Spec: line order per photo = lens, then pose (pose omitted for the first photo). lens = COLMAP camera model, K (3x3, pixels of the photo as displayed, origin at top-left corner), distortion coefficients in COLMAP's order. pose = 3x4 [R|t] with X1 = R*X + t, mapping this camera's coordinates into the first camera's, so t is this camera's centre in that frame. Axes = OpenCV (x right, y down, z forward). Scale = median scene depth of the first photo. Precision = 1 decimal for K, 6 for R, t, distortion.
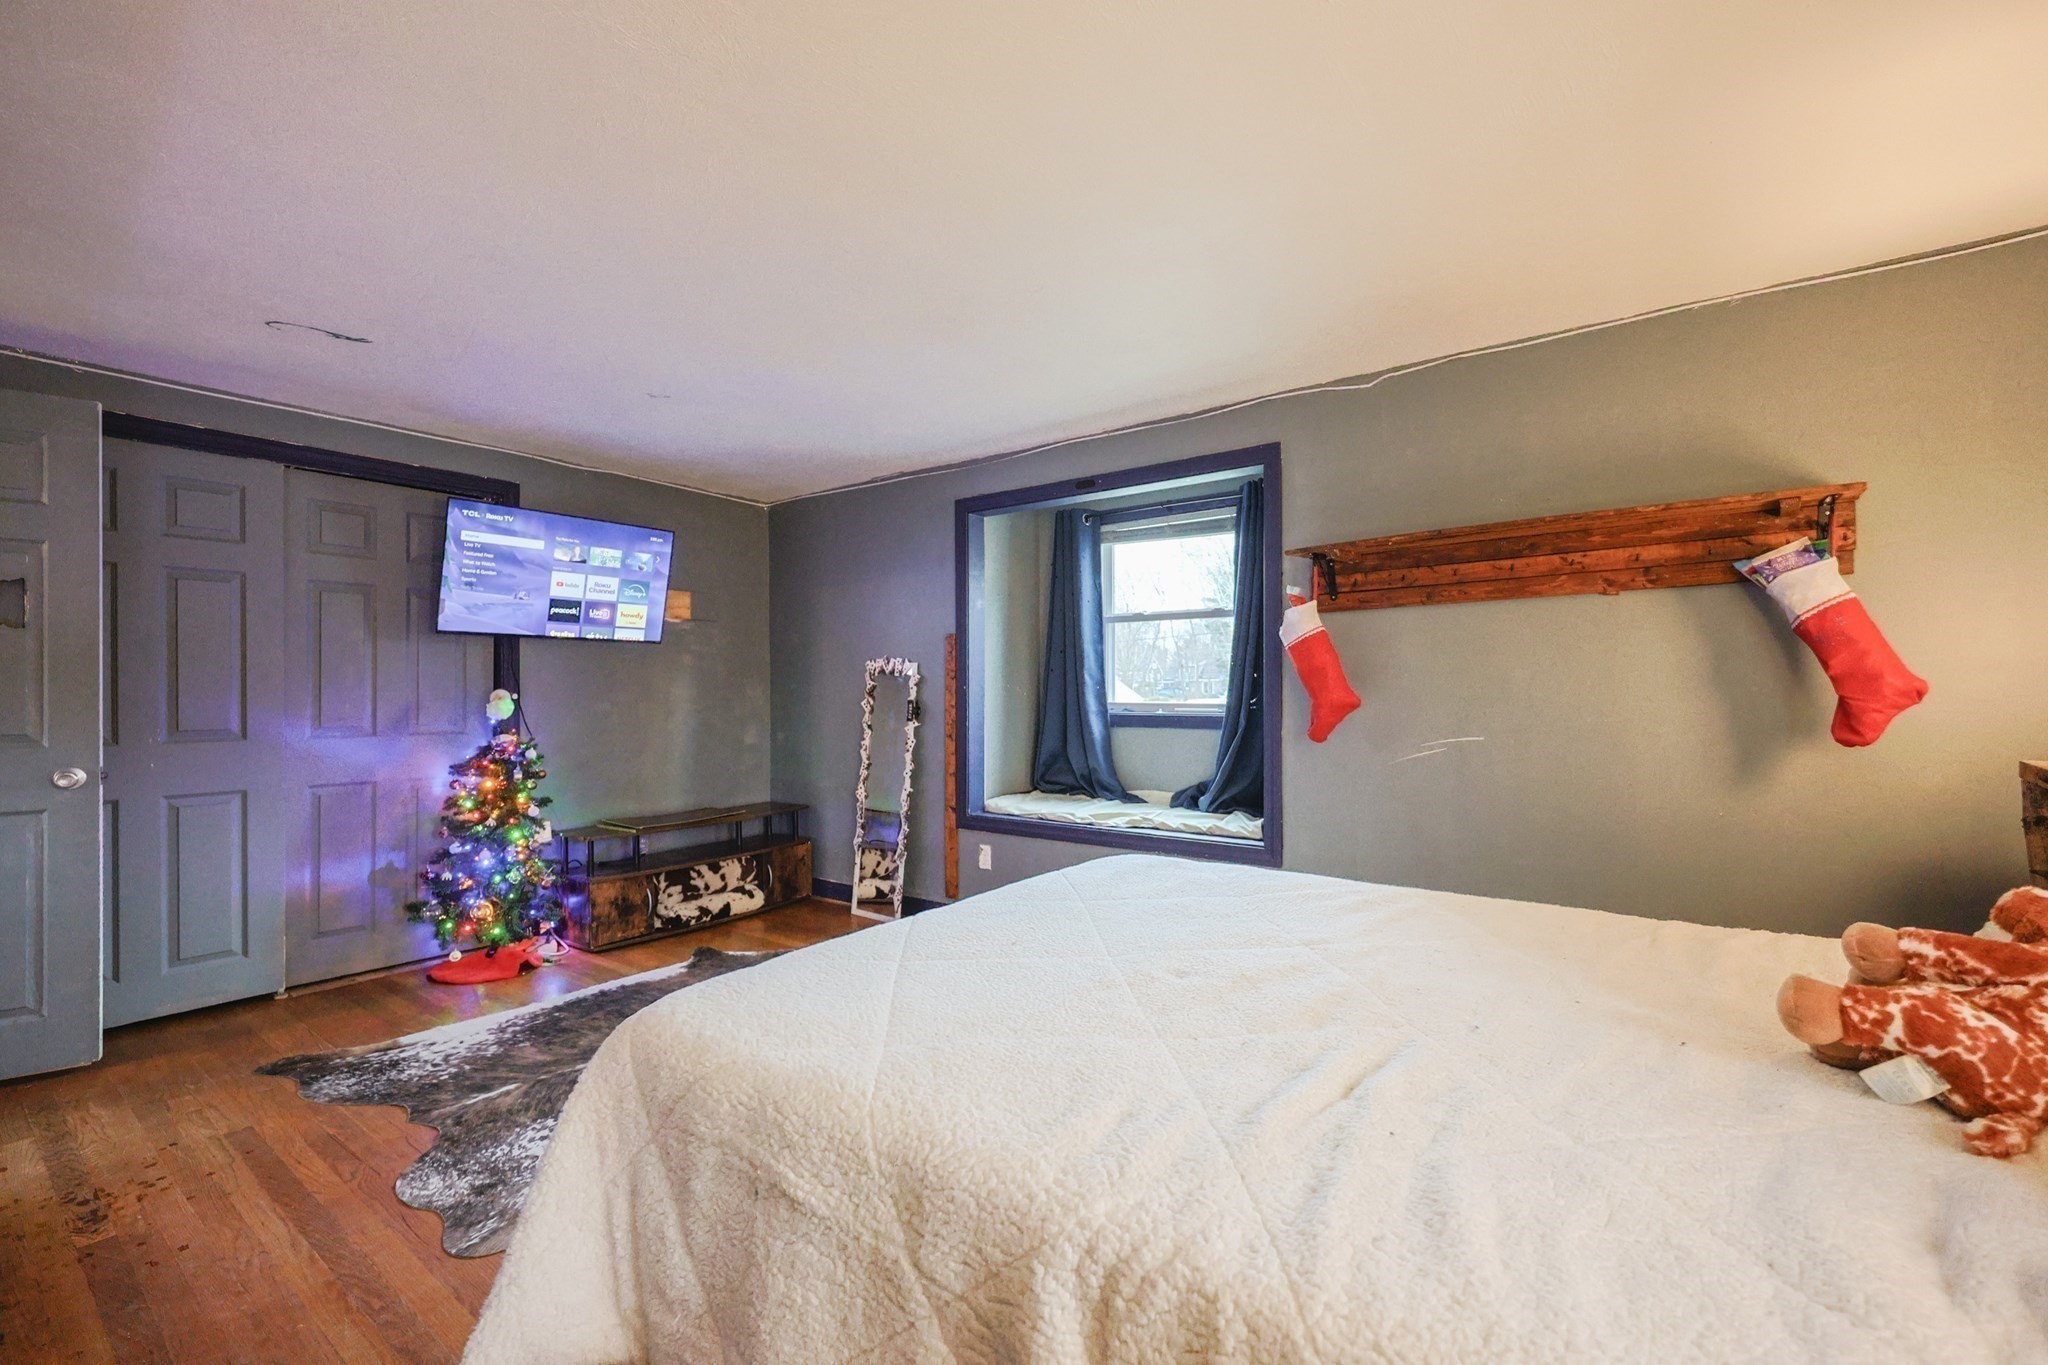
lens RADIAL K [[874.6, 0, 1024.6], [0, 874.6, 686.8], [0, 0, 1]] dist [-0.000985, -0.000159]
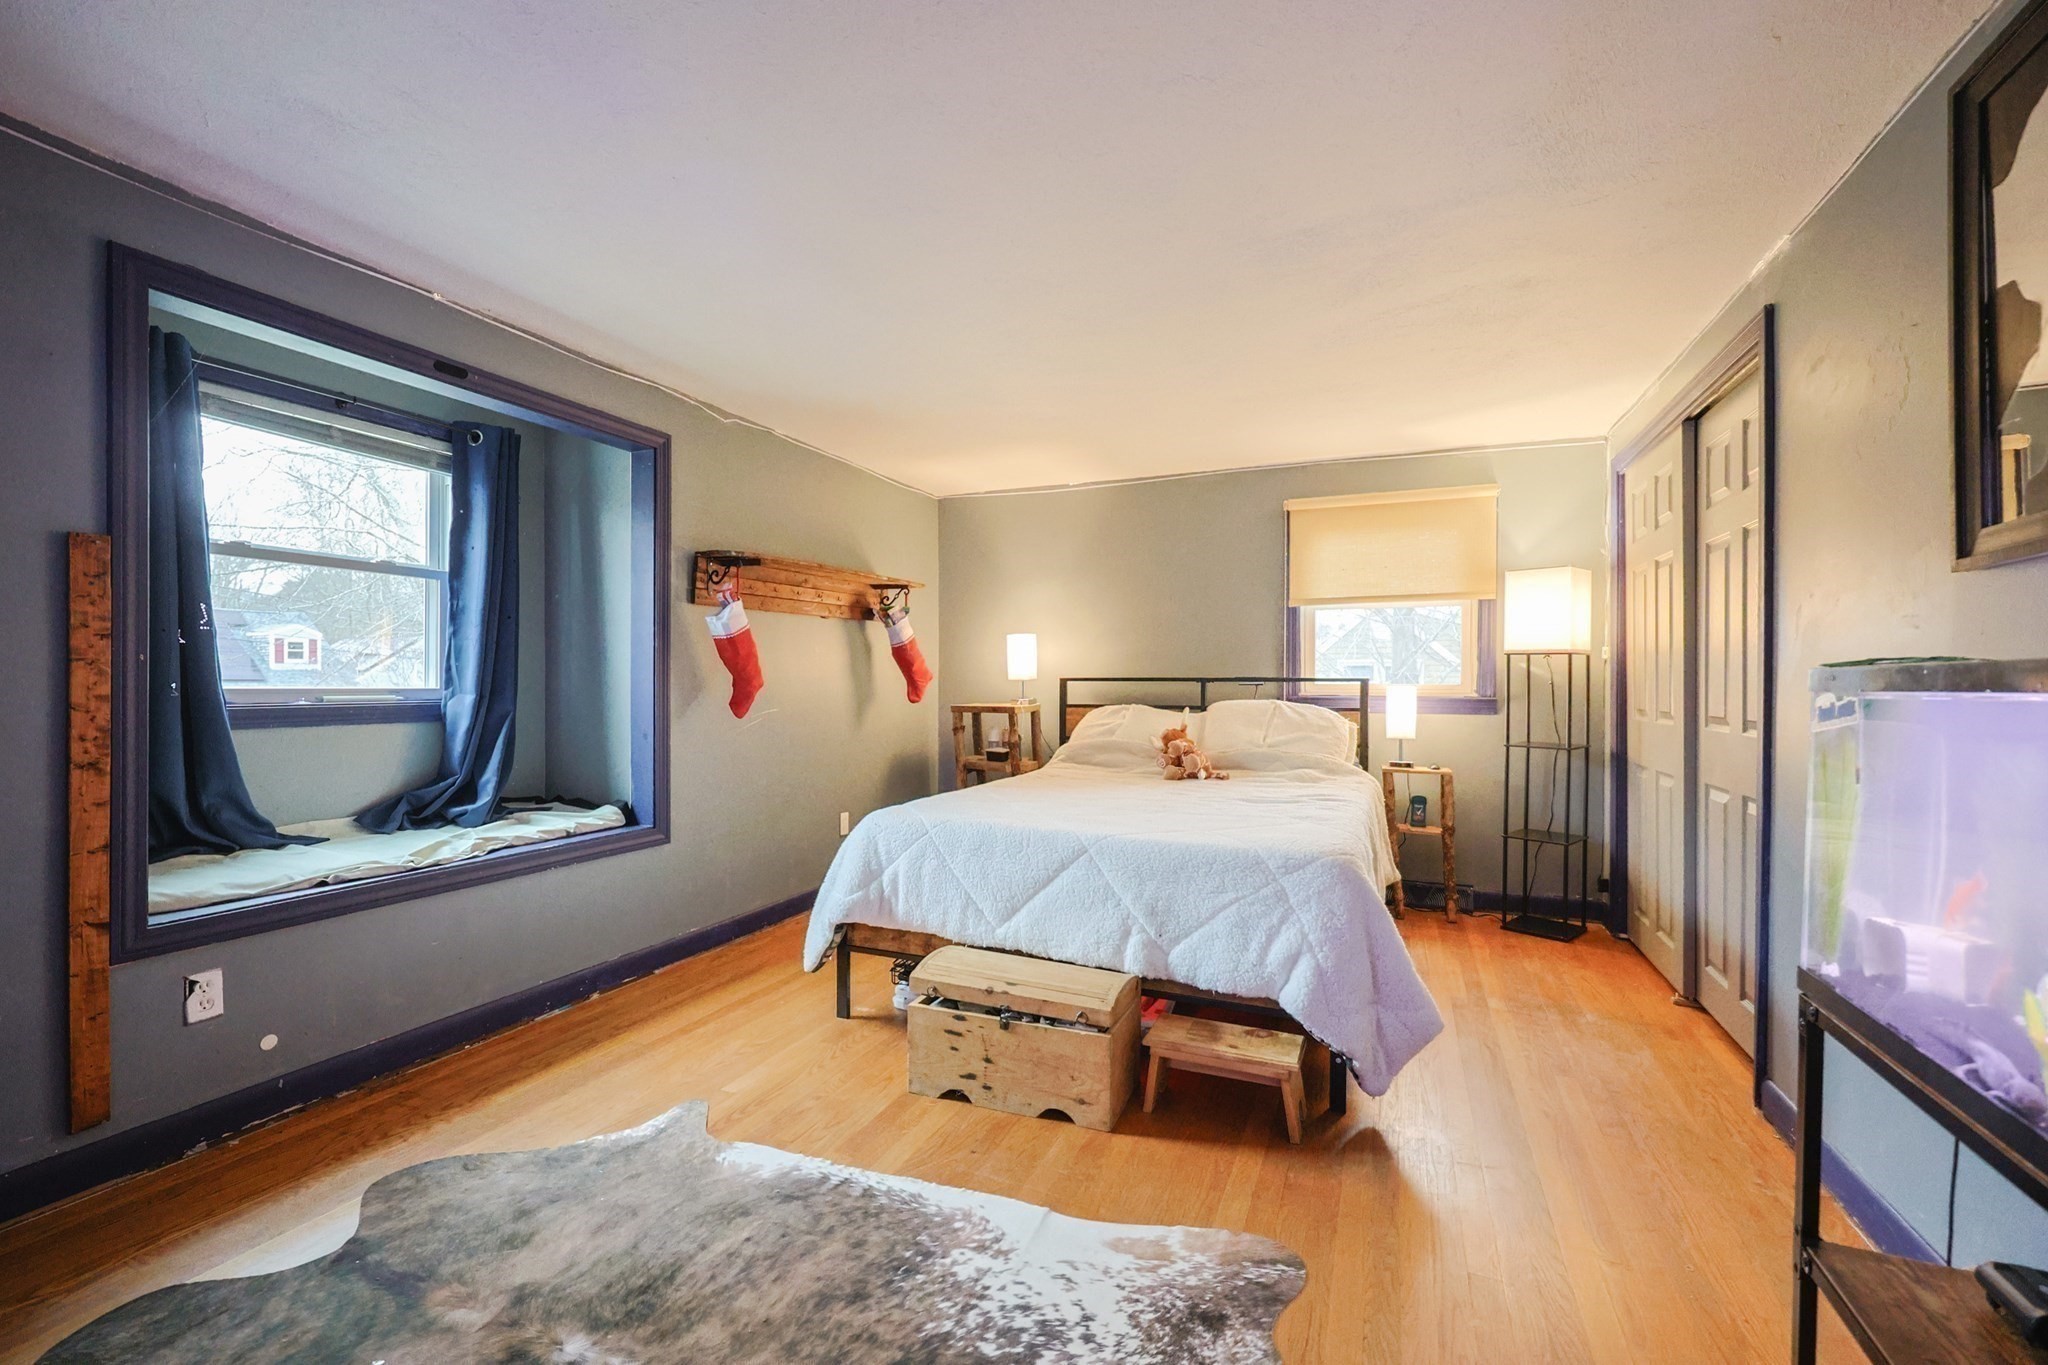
lens RADIAL K [[874.6, 0, 1023.4], [0, 874.6, 685.5], [0, 0, 1]] dist [-0.000985, -0.000159]
pose [[-0.247827, -0.001042, 0.968804, -0.659177], [-0.009289, 0.999956, -0.001300, 0.012621], [-0.968760, -0.009322, -0.247825, 0.679513]]
